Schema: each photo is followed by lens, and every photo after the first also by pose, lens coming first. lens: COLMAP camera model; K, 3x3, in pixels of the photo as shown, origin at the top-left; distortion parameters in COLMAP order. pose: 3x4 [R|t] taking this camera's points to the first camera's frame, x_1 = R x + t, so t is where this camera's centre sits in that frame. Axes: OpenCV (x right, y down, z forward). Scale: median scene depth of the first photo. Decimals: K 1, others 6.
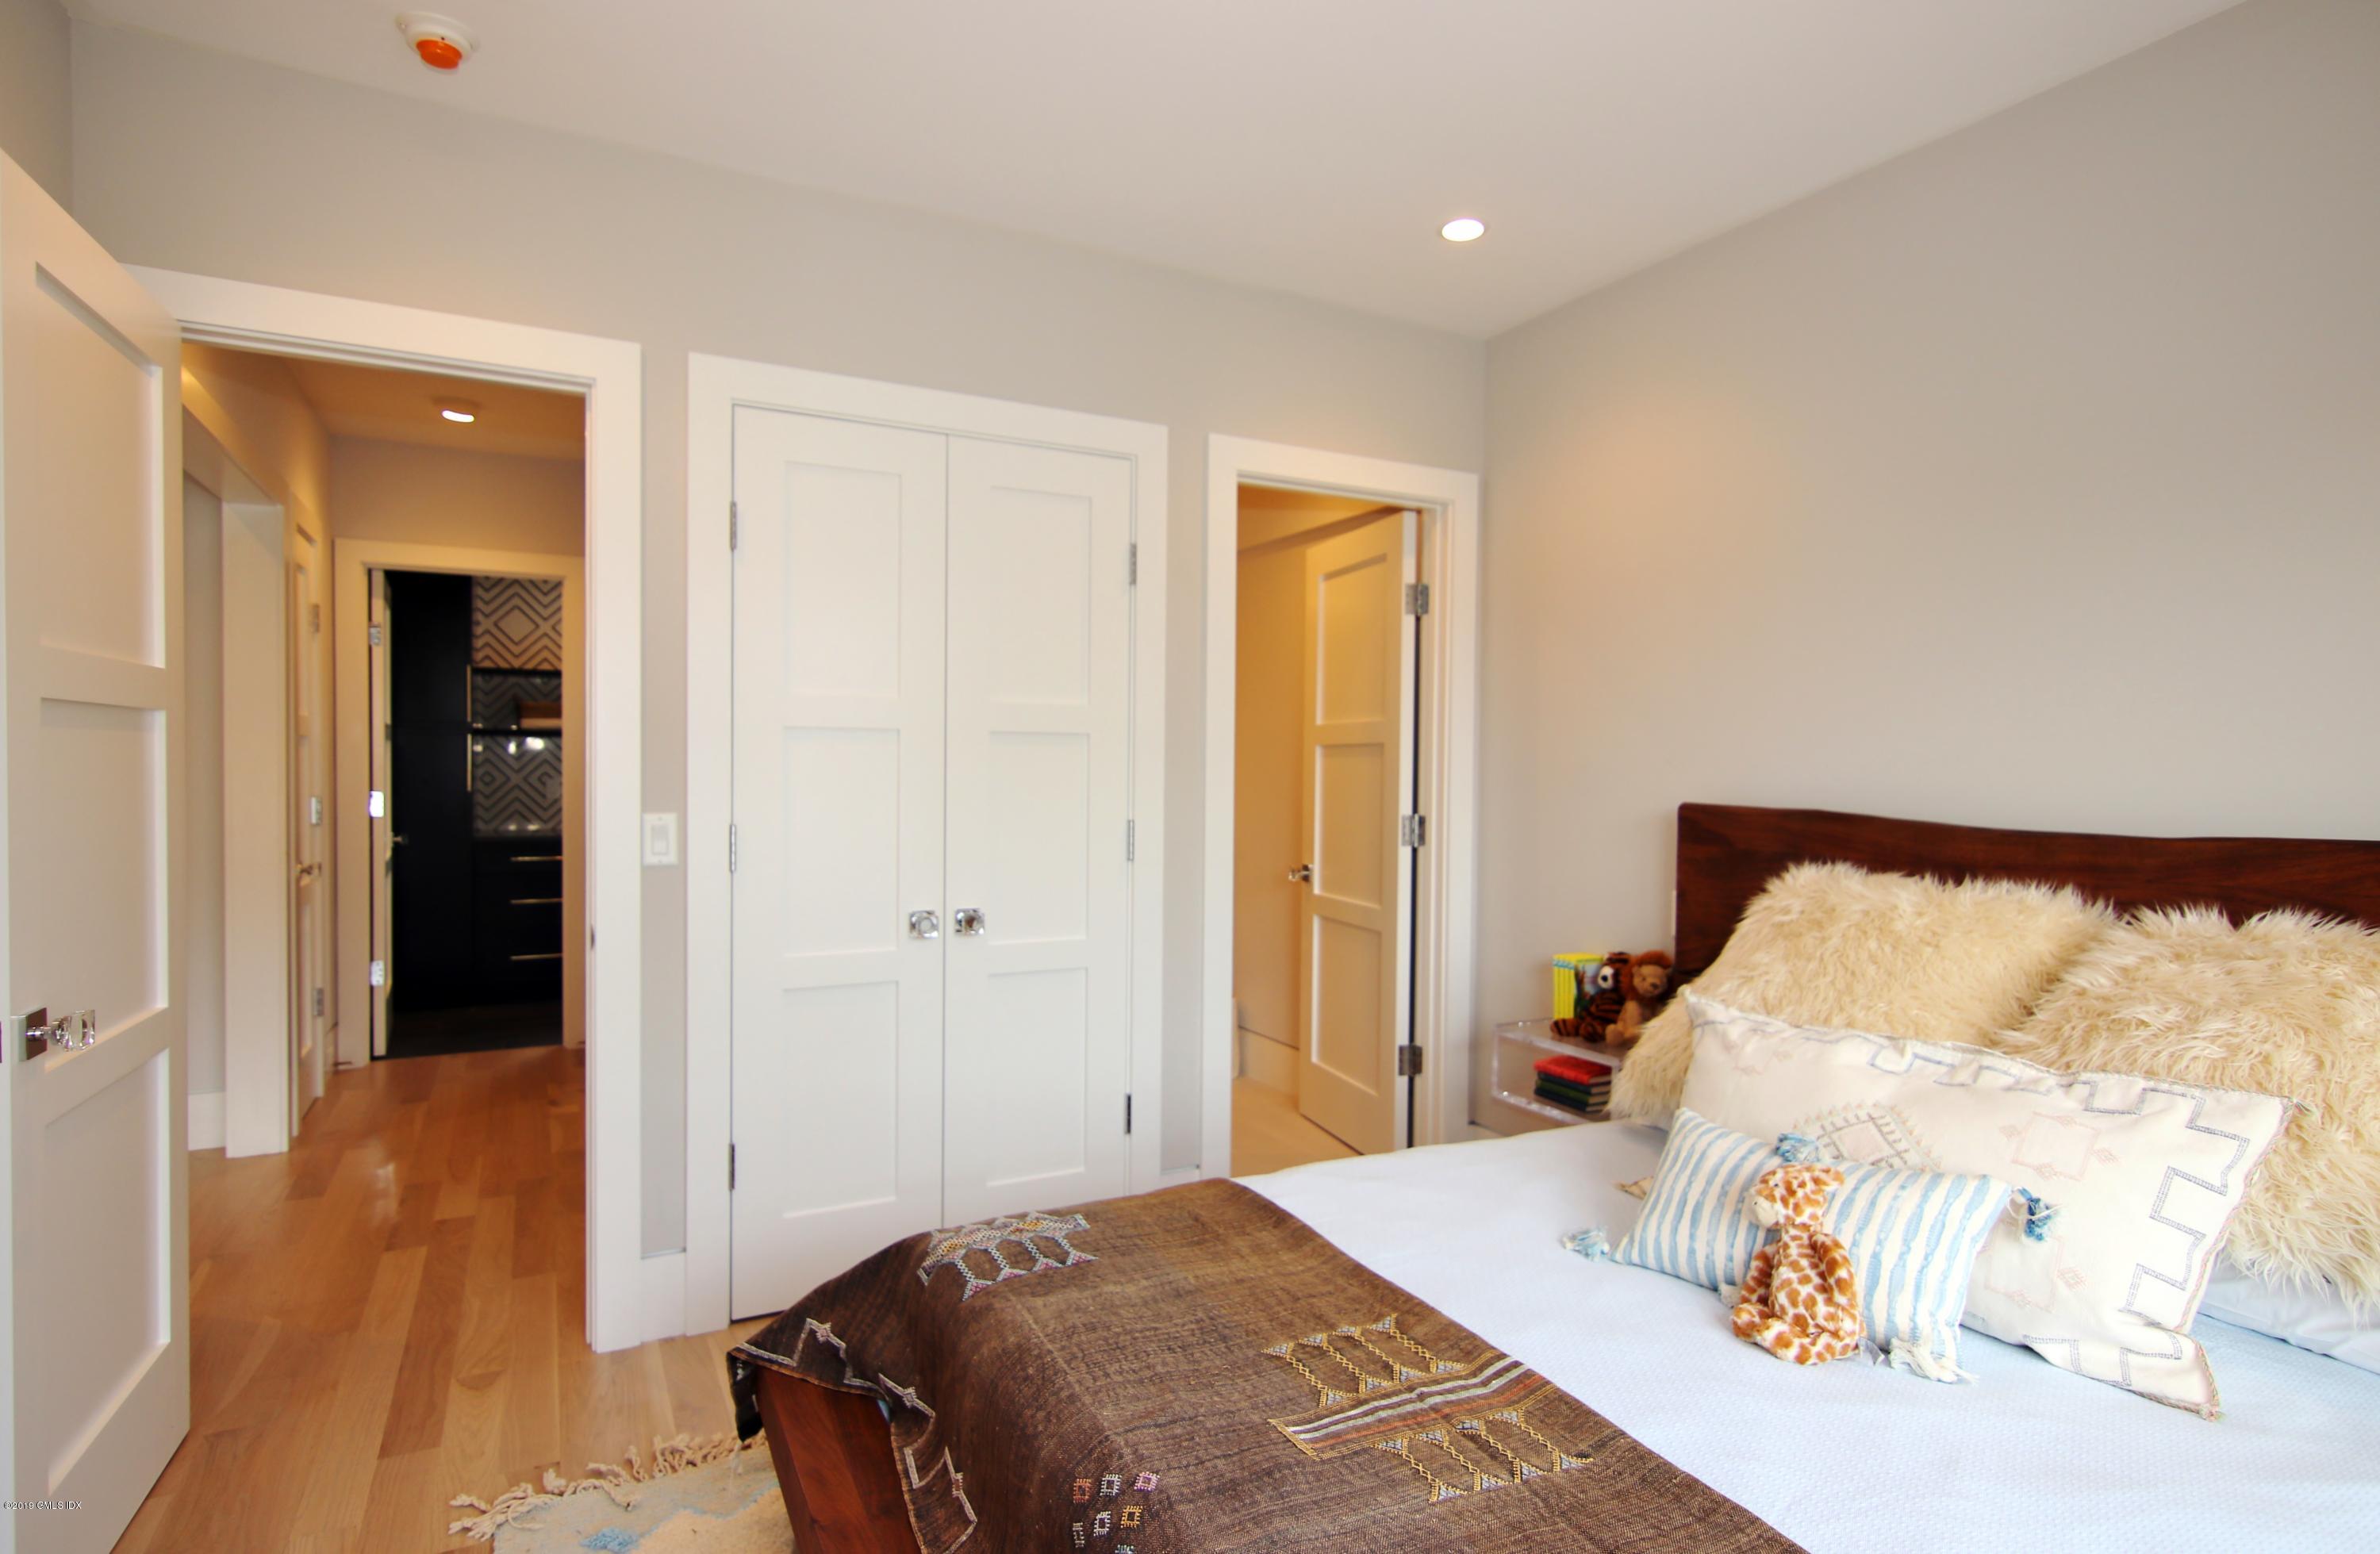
lens RADIAL K [[1231.7, 0, 1205.2], [0, 1231.7, 779.7], [0, 0, 1]] dist [-0.003123, 0.000083]
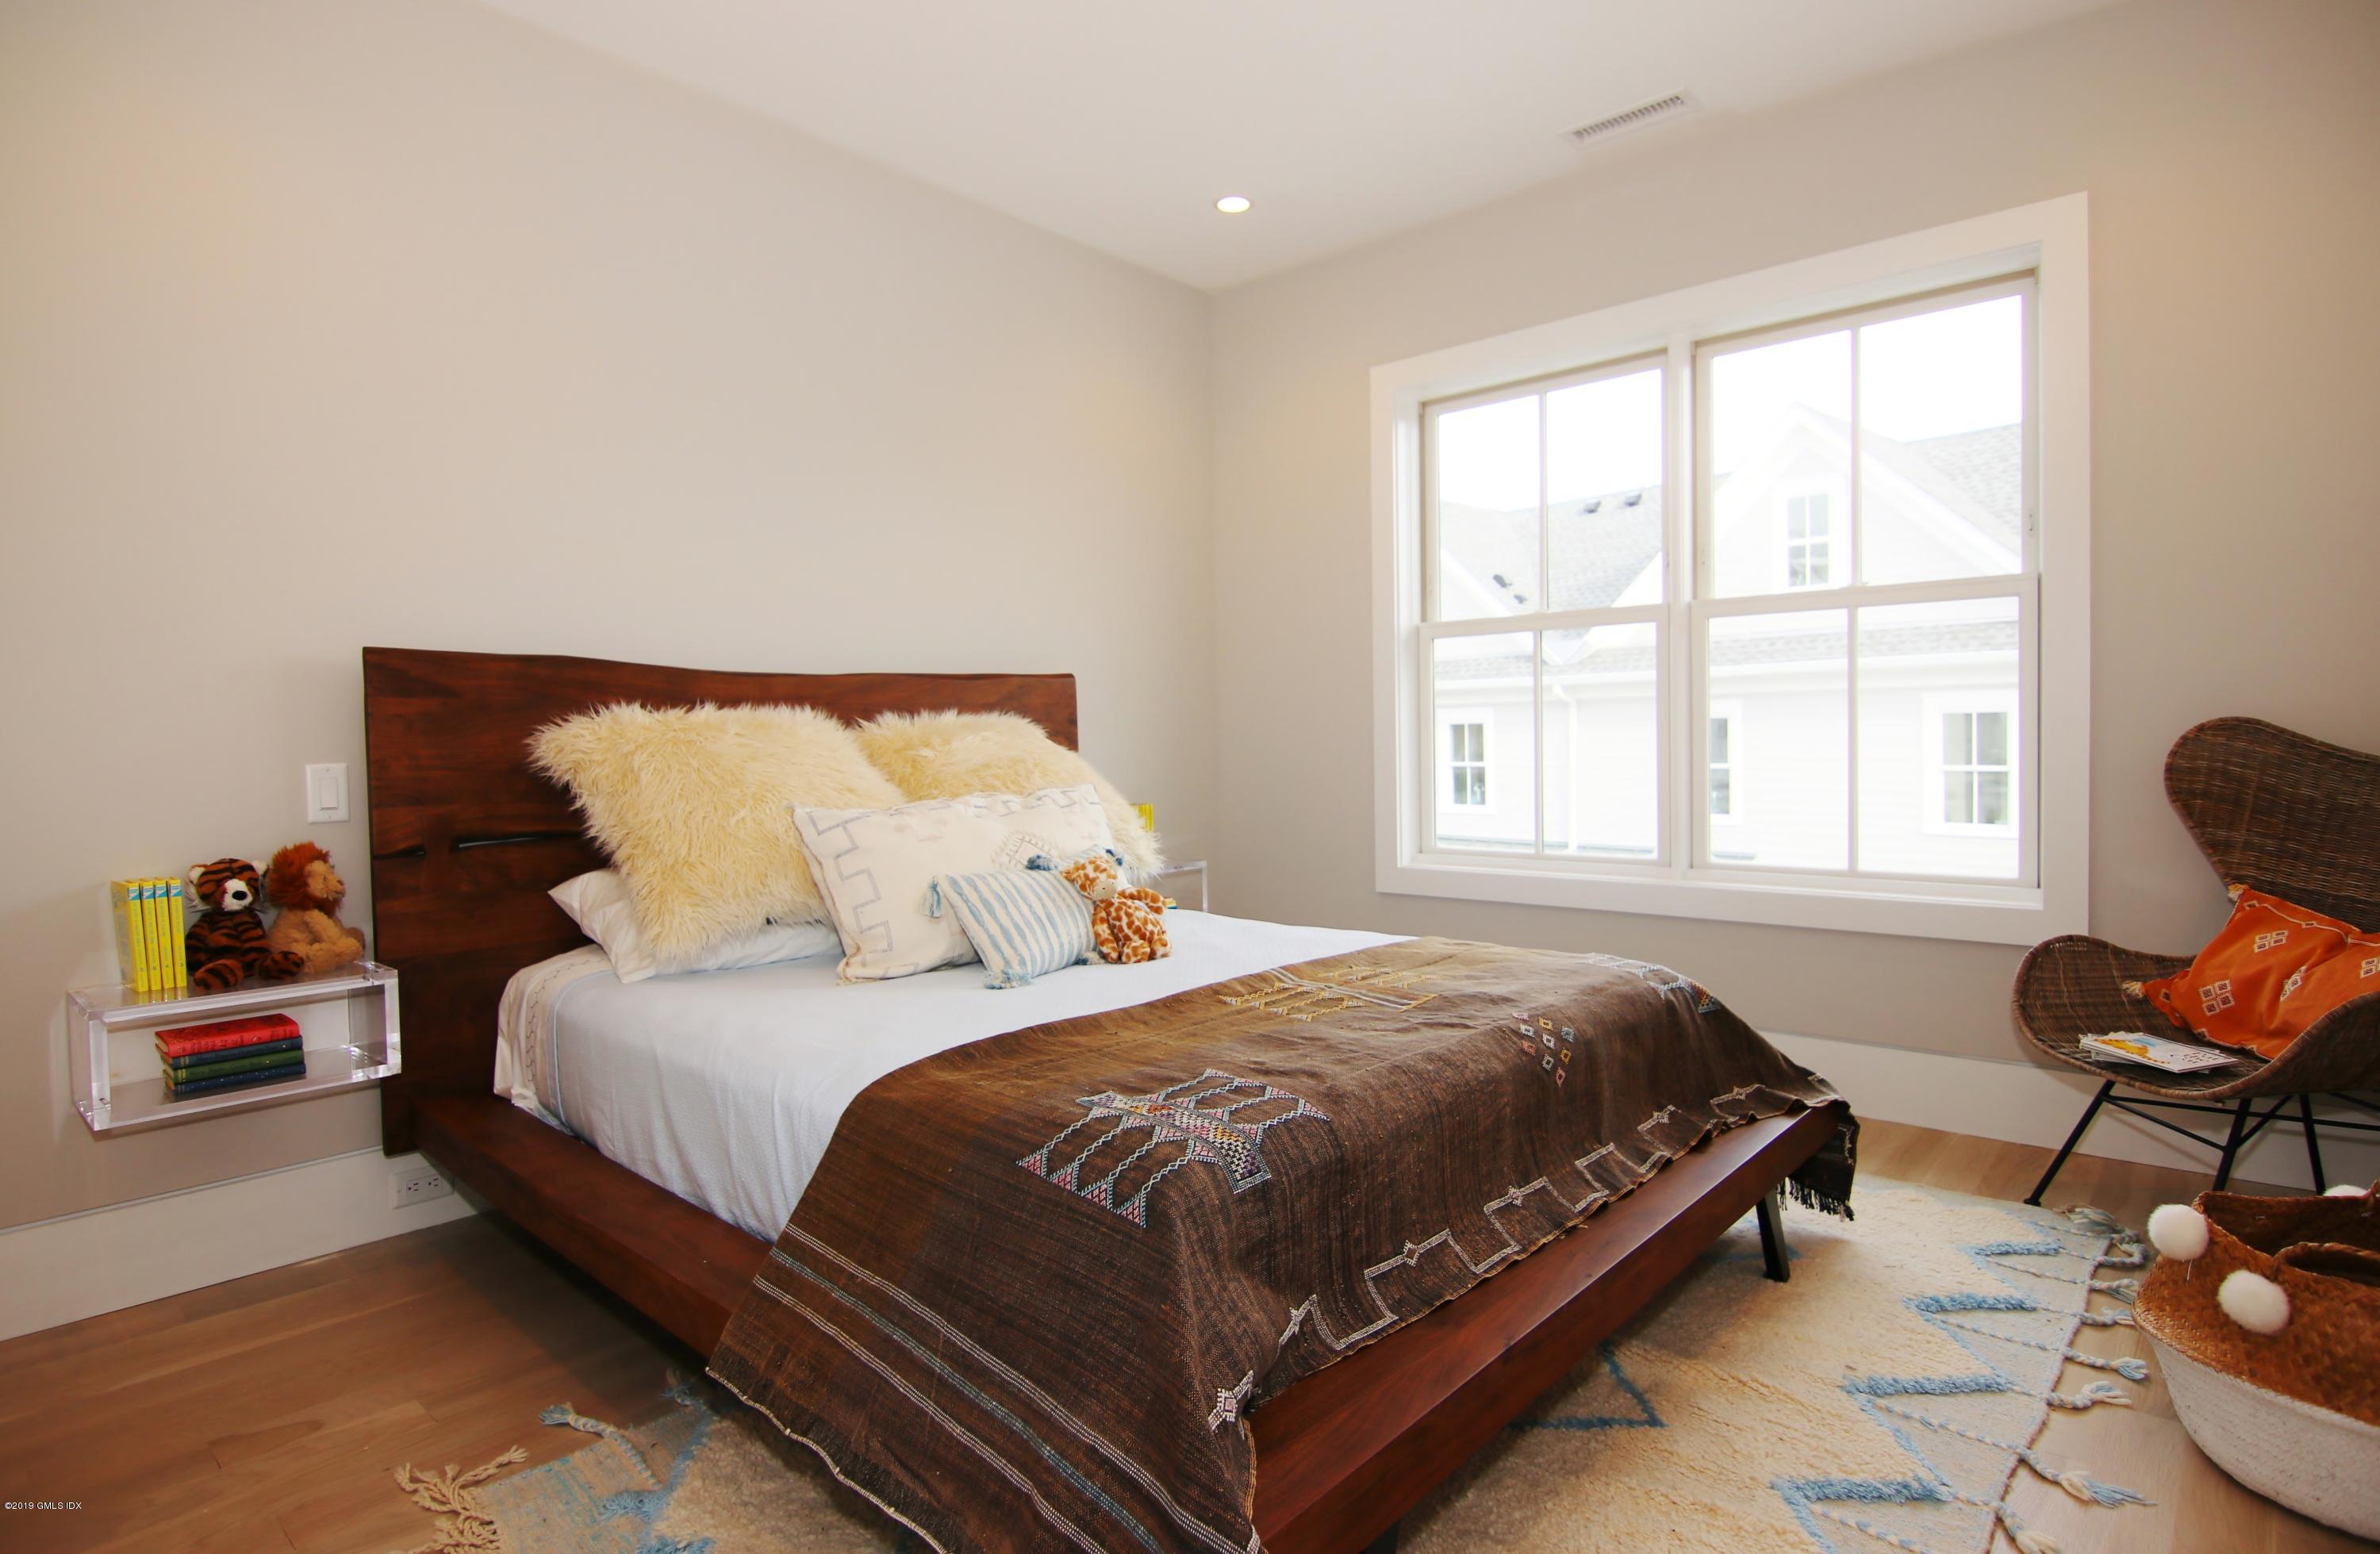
lens RADIAL K [[1231.7, 0, 1203.1], [0, 1231.7, 777.6], [0, 0, 1]] dist [-0.003123, 0.000083]
pose [[-0.351331, -0.035074, 0.935594, -0.864557], [0.027294, 0.998490, 0.047682, 0.126020], [-0.935854, 0.042288, -0.349843, 1.233326]]
